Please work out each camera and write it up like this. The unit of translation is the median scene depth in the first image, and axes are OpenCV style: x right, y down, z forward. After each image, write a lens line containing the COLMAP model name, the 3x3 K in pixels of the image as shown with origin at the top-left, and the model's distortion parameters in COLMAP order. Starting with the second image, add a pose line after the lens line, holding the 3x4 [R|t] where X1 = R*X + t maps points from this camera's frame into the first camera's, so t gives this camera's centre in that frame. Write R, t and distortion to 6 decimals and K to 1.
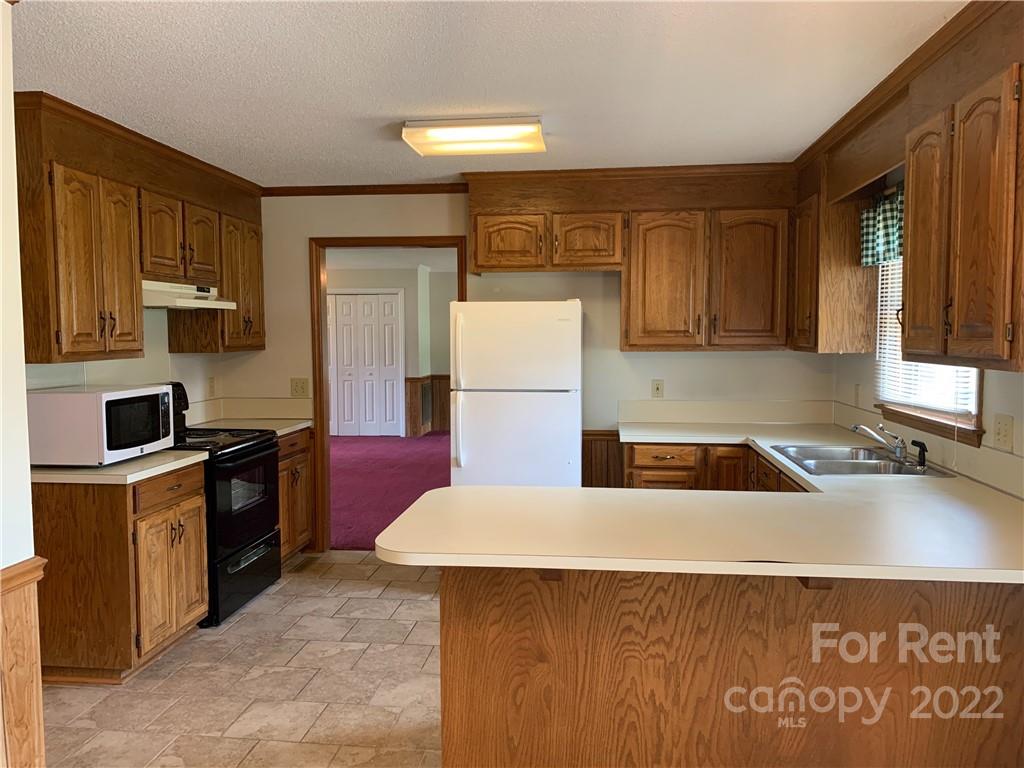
lens RADIAL K [[776.5, 0, 509.1], [0, 776.5, 383.6], [0, 0, 1]] dist [0.023651, -0.032210]
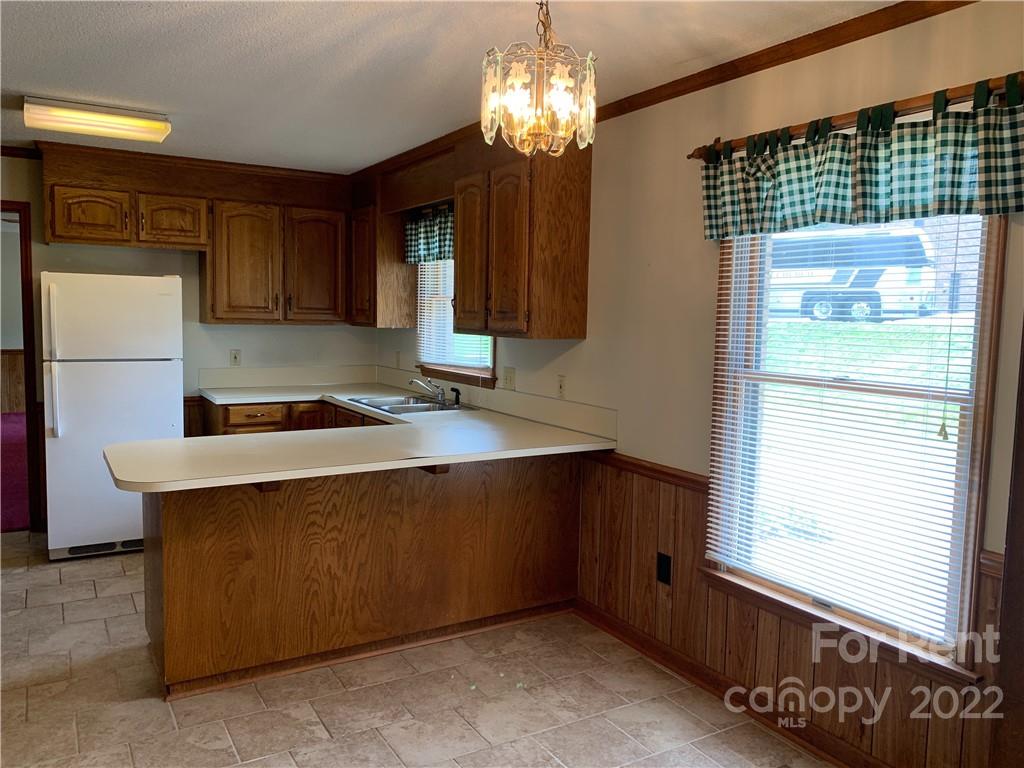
lens RADIAL K [[776.5, 0, 513.1], [0, 776.5, 384.8], [0, 0, 1]] dist [0.023651, -0.032210]
pose [[0.785860, -0.034494, 0.617442, -0.237601], [0.014144, 0.999185, 0.037819, 0.011115], [-0.618243, -0.020988, 0.785707, -0.176543]]
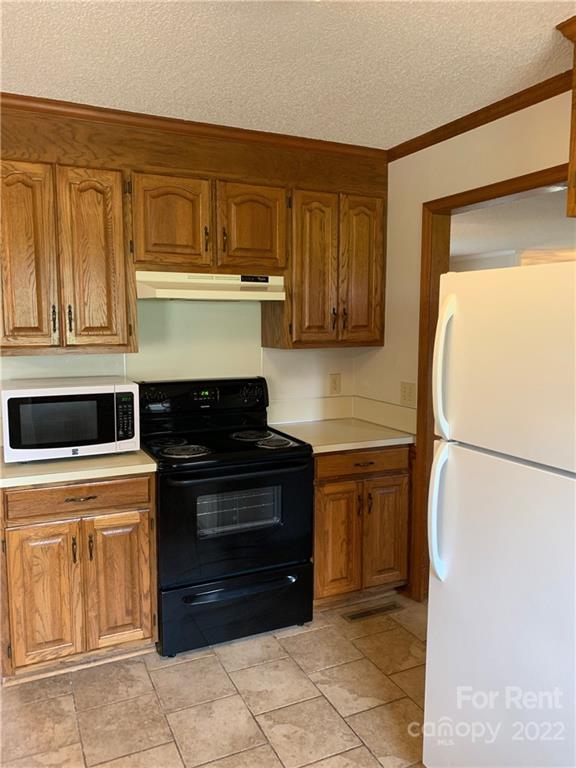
lens RADIAL K [[582.4, 0, 286.1], [0, 582.4, 382.8], [0, 0, 1]] dist [0.023651, -0.032210]
pose [[0.533292, 0.091943, -0.840920, 0.232973], [-0.057216, 0.995720, 0.072583, -0.058231], [0.843994, 0.009406, 0.536270, 0.756969]]
